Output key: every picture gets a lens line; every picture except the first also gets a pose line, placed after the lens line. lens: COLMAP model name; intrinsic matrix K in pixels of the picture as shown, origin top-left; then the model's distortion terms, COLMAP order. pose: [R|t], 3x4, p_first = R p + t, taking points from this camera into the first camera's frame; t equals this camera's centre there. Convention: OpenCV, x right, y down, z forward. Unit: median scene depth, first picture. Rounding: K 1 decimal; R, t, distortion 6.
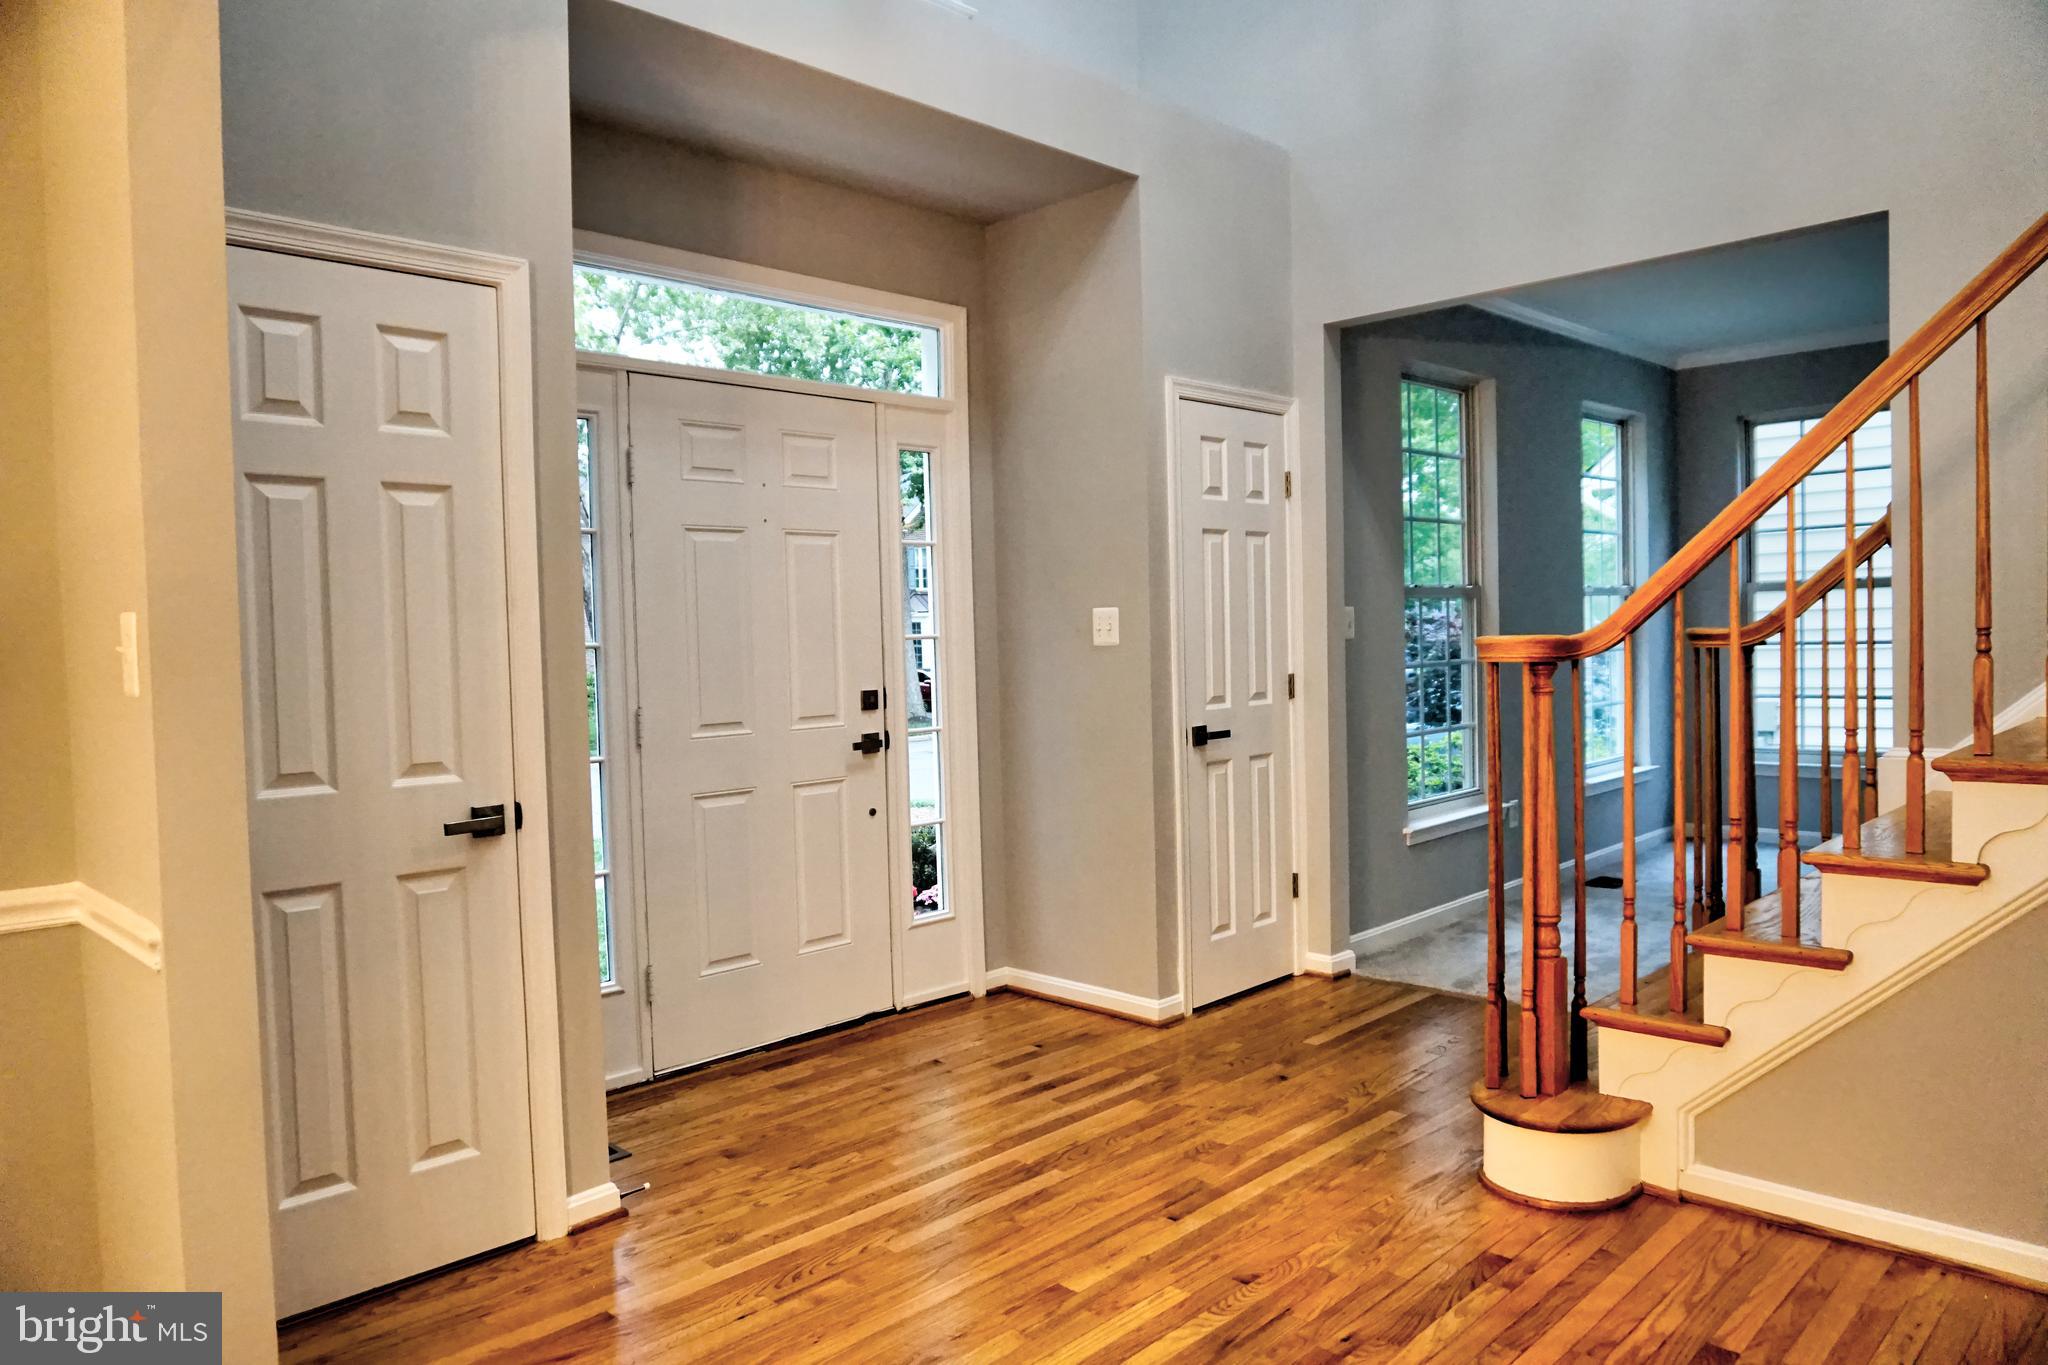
lens RADIAL K [[1365.0, 0, 1020.2], [0, 1365.0, 671.0], [0, 0, 1]] dist [-0.047590, 0.026653]
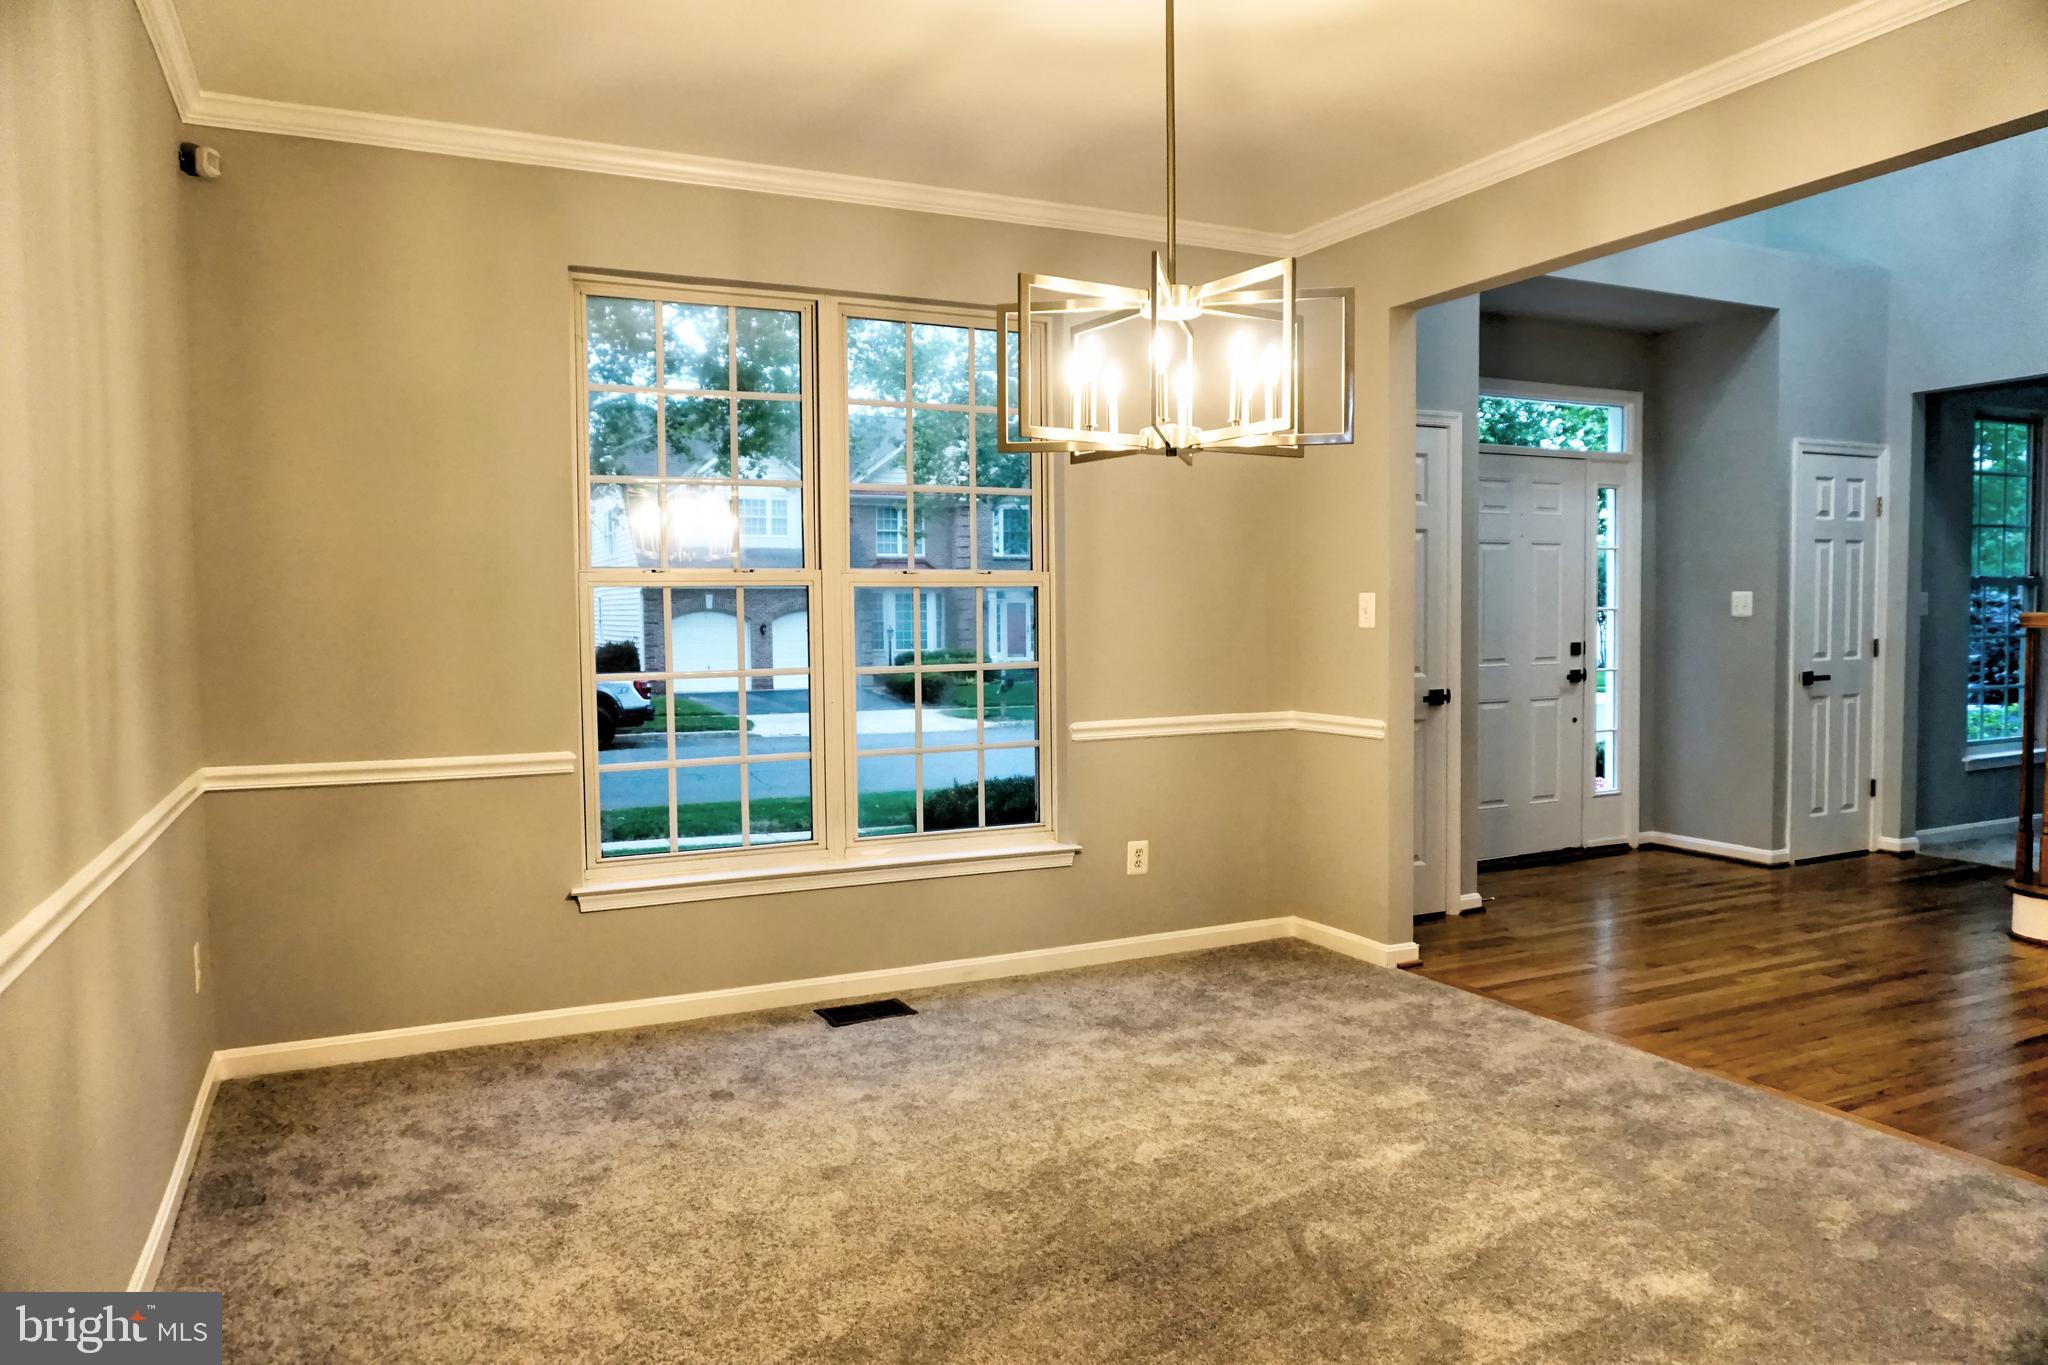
lens RADIAL K [[1365.0, 0, 1011.3], [0, 1365.0, 685.1], [0, 0, 1]] dist [-0.047590, 0.026653]
pose [[0.941328, 0.031206, -0.336047, -0.192191], [-0.021636, 0.999248, 0.032186, 0.026251], [0.336799, -0.023027, 0.941295, -0.678358]]
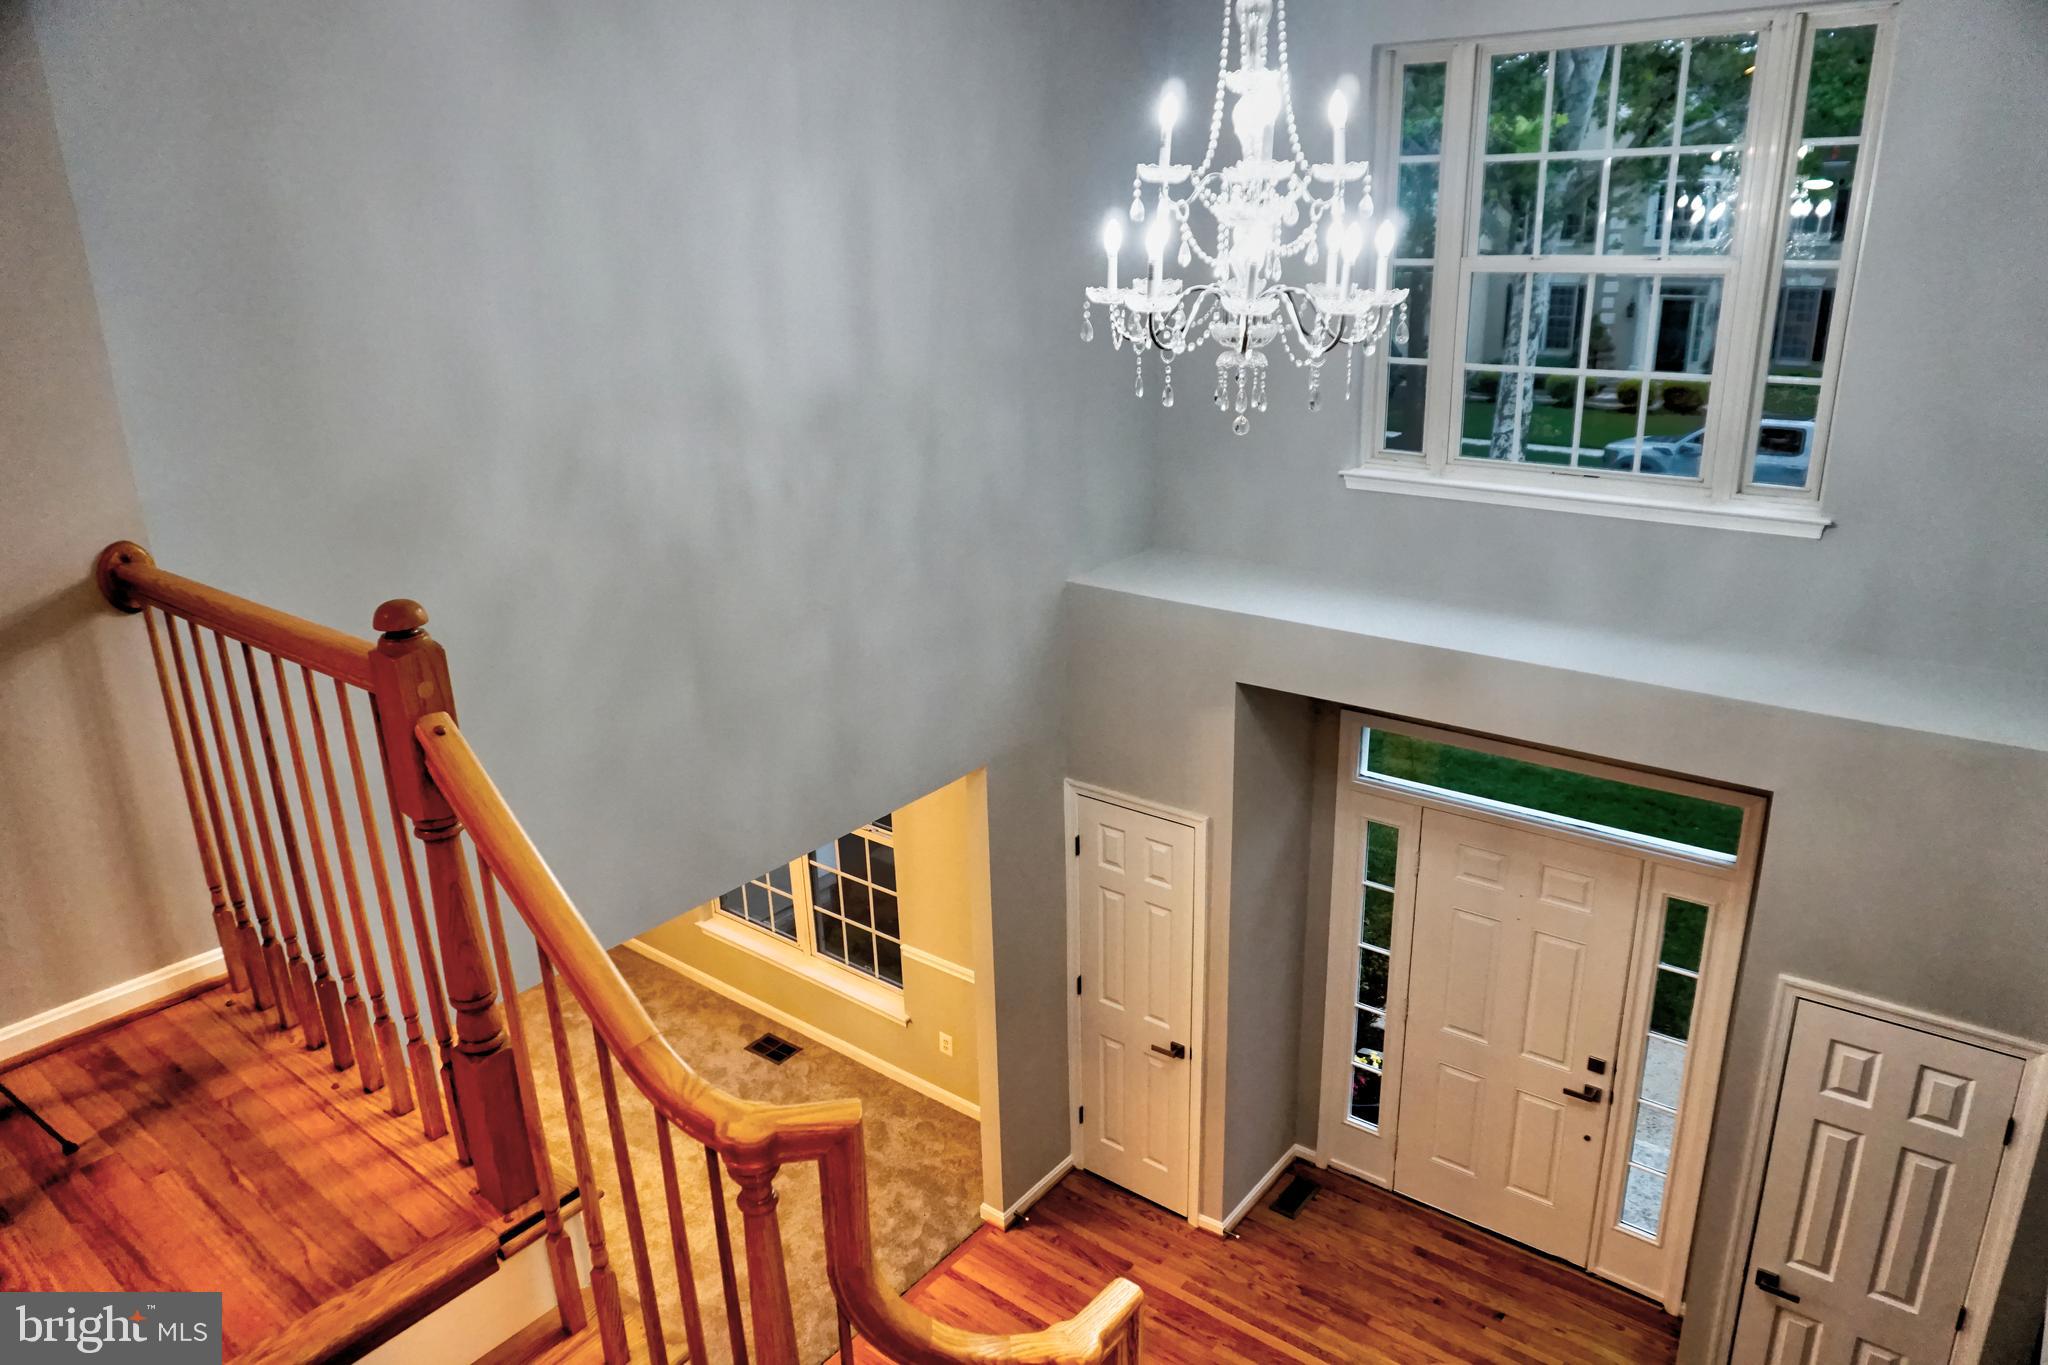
lens RADIAL K [[1365.0, 0, 1024.1], [0, 1365.0, 687.8], [0, 0, 1]] dist [-0.047590, 0.026653]
pose [[0.110831, 0.352627, -0.929178, 0.858339], [0.003900, 0.934776, 0.355217, -0.741636], [0.993832, -0.042993, 0.102227, 0.345505]]
